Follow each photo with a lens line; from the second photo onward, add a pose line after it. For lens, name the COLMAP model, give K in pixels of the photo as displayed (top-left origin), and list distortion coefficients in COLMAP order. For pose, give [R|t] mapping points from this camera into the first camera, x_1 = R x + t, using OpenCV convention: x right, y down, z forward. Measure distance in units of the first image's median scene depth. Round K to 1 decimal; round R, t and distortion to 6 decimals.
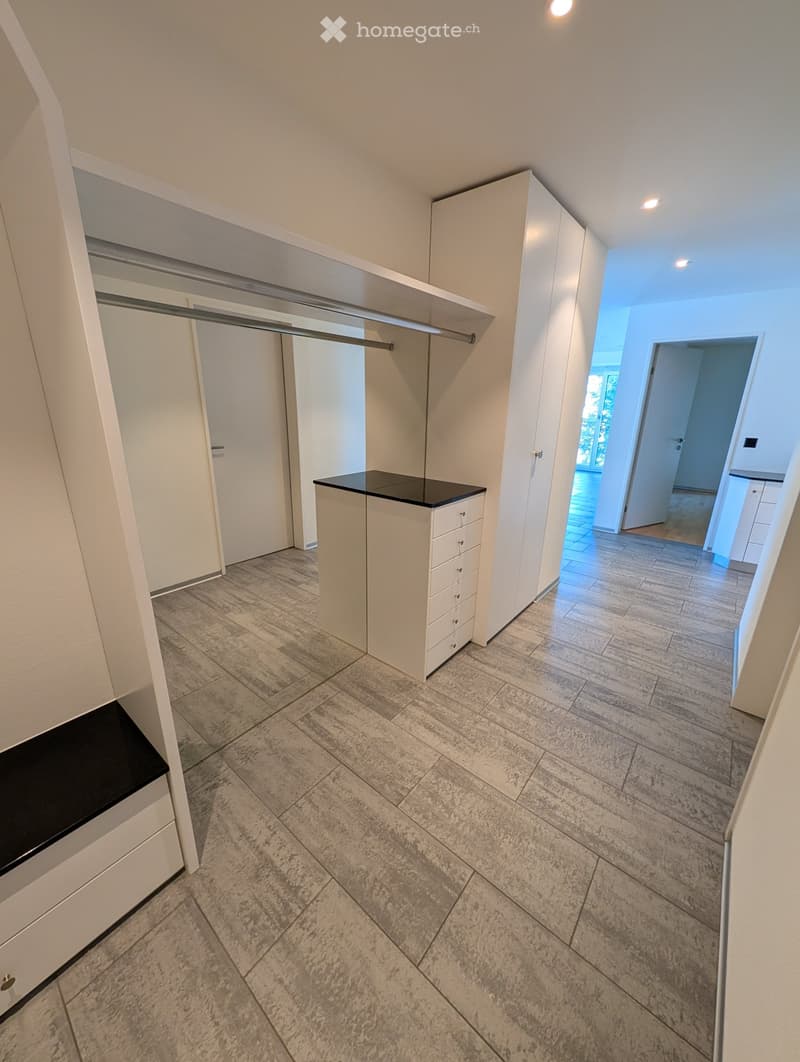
lens RADIAL K [[407.5, 0, 397.0], [0, 407.5, 530.9], [0, 0, 1]] dist [-0.000596, -0.000226]
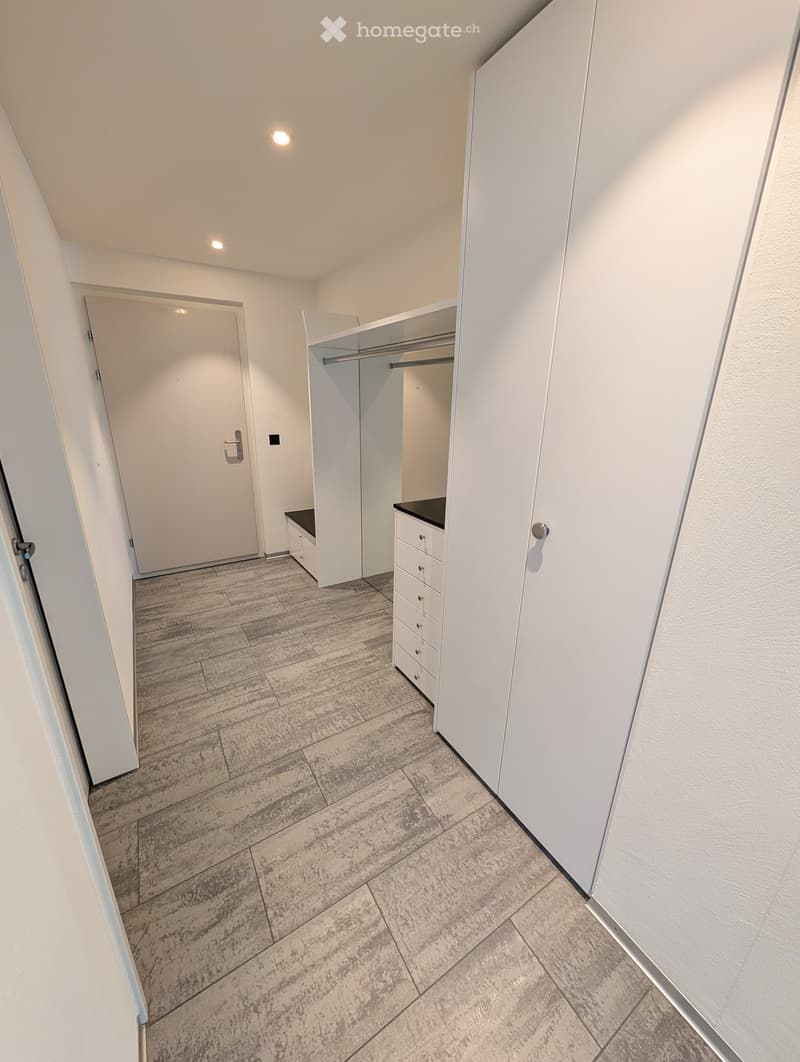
lens RADIAL K [[407.5, 0, 396.8], [0, 407.5, 531.6], [0, 0, 1]] dist [-0.000596, -0.000226]
pose [[-0.319320, 0.274977, -0.906875, 1.251973], [-0.304677, 0.876377, 0.373009, -0.469027], [0.897333, 0.395413, -0.196066, 1.407468]]
